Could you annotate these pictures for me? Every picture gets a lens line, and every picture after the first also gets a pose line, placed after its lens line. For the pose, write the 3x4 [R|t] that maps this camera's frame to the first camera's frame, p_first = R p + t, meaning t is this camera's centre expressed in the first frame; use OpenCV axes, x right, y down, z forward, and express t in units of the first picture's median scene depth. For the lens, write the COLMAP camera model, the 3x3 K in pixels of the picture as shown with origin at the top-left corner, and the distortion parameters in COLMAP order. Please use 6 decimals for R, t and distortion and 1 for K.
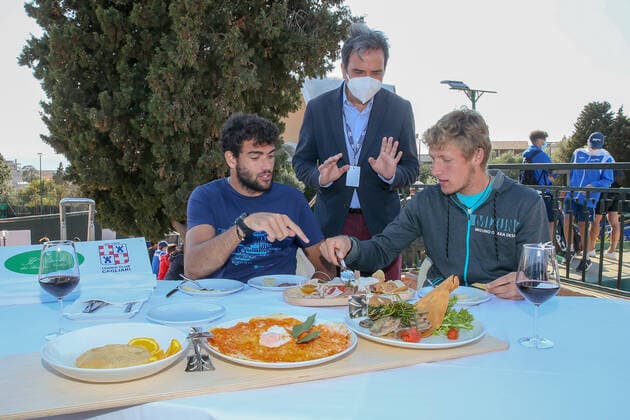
lens RADIAL K [[691.2, 0, 348.1], [0, 691.2, 208.6], [0, 0, 1]] dist [-0.111089, 0.071873]
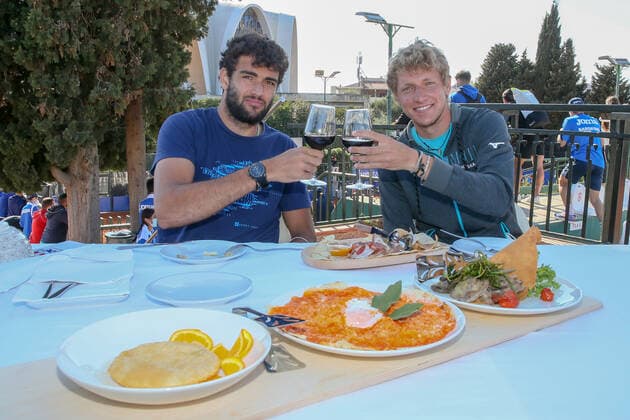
lens RADIAL K [[691.2, 0, 348.1], [0, 691.2, 208.6], [0, 0, 1]] dist [-0.111089, 0.071873]
pose [[0.959855, -0.024048, 0.279465, -0.153700], [0.003126, 0.997173, 0.075069, 0.006027], [-0.280481, -0.071182, 0.957217, 0.131088]]
